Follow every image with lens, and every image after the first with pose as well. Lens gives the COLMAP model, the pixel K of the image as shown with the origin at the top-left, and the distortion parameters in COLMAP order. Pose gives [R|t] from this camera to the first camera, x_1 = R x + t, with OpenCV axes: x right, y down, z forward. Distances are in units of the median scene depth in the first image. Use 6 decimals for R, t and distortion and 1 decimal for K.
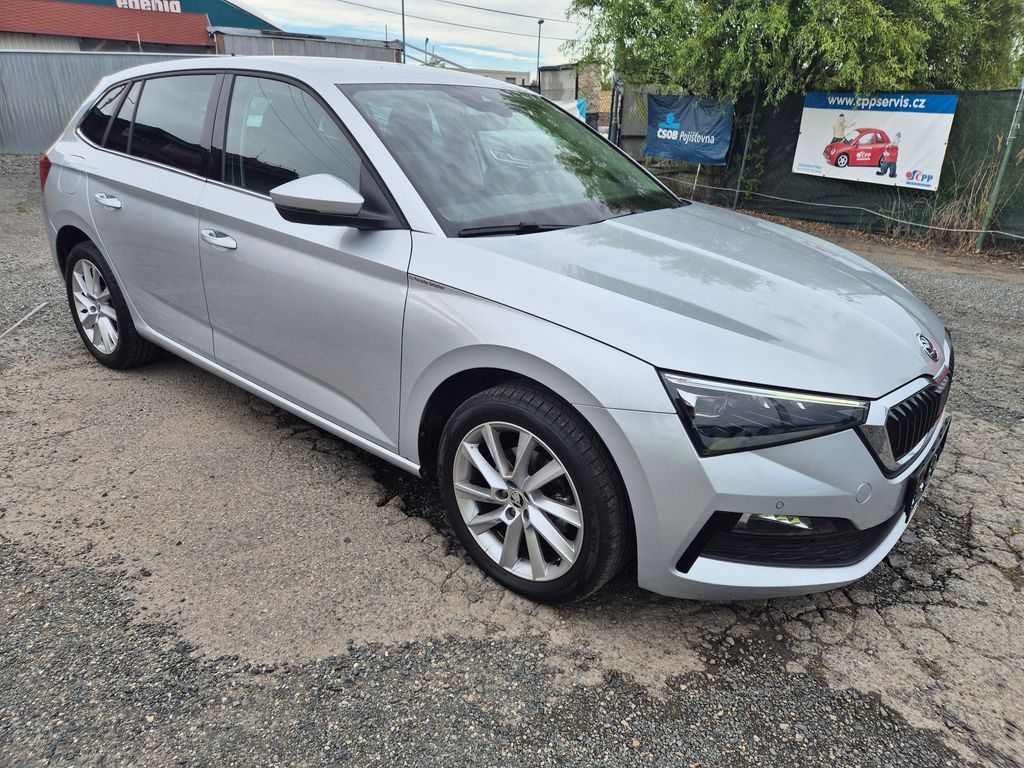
lens RADIAL K [[683.4, 0, 504.8], [0, 683.4, 387.4], [0, 0, 1]] dist [0.069726, -0.058097]
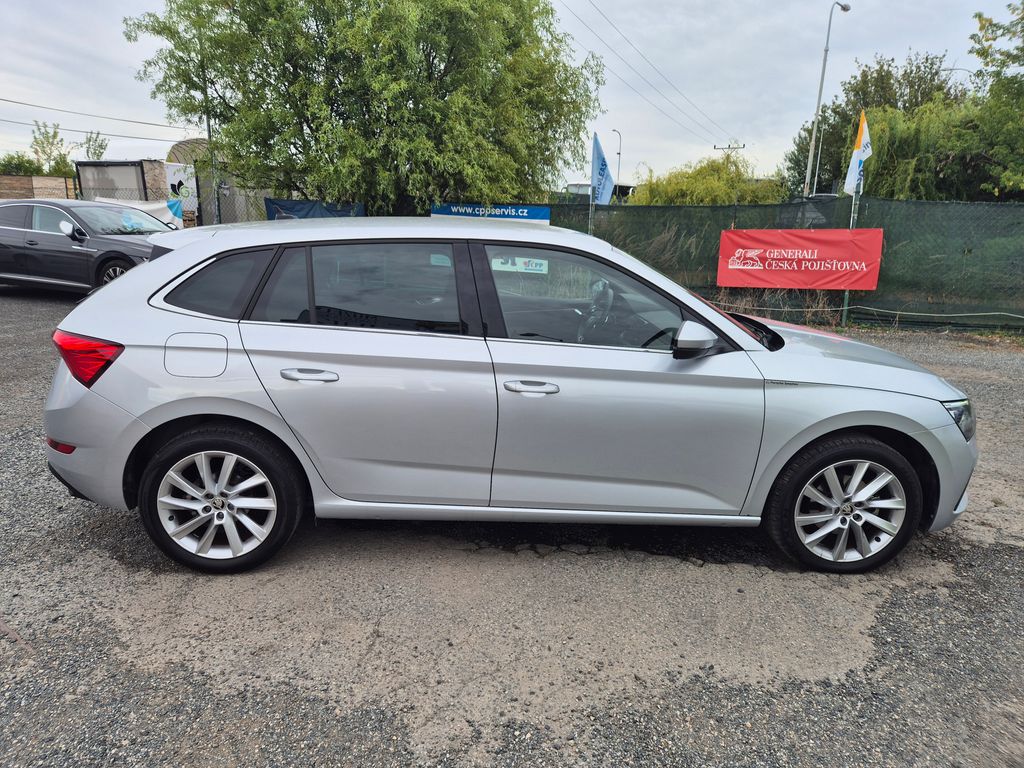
lens RADIAL K [[683.4, 0, 504.8], [0, 683.4, 387.4], [0, 0, 1]] dist [0.069726, -0.058097]
pose [[0.739153, -0.183984, 0.647922, -0.349181], [0.253677, 0.967176, -0.014756, -0.063309], [-0.623940, 0.175270, 0.761564, 0.058572]]
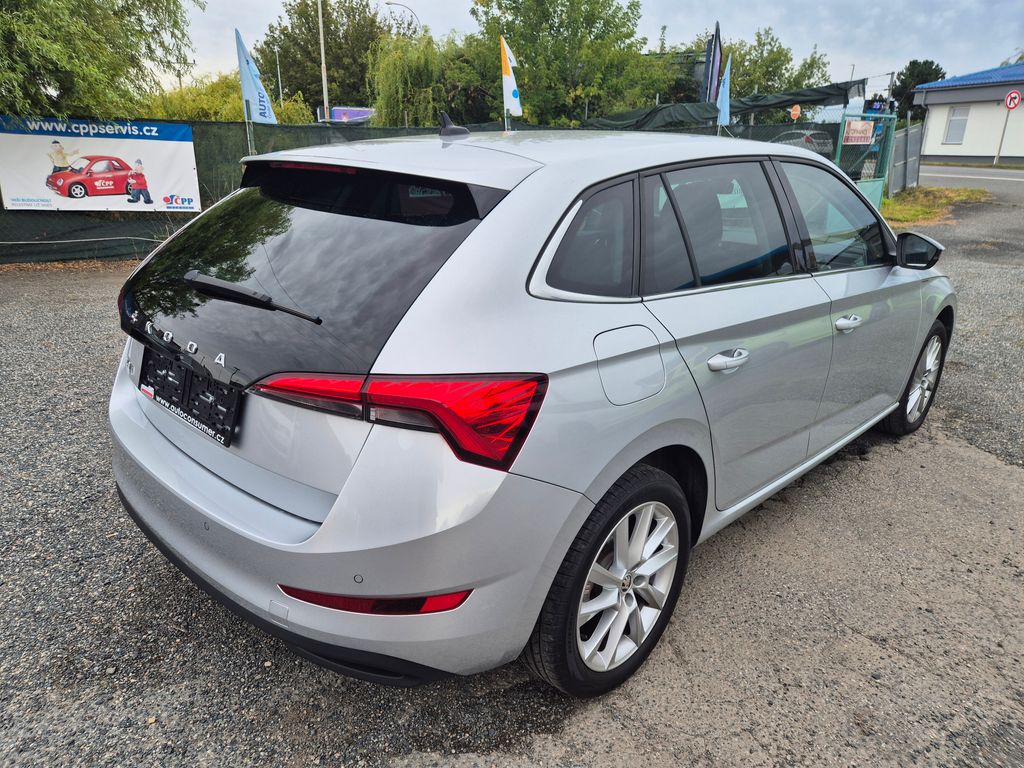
lens RADIAL K [[683.4, 0, 504.8], [0, 683.4, 387.4], [0, 0, 1]] dist [0.069726, -0.058097]
pose [[0.086608, -0.355996, 0.930466, -0.434183], [0.356729, 0.883128, 0.304680, -0.191450], [-0.930185, 0.305536, 0.203480, 0.402446]]
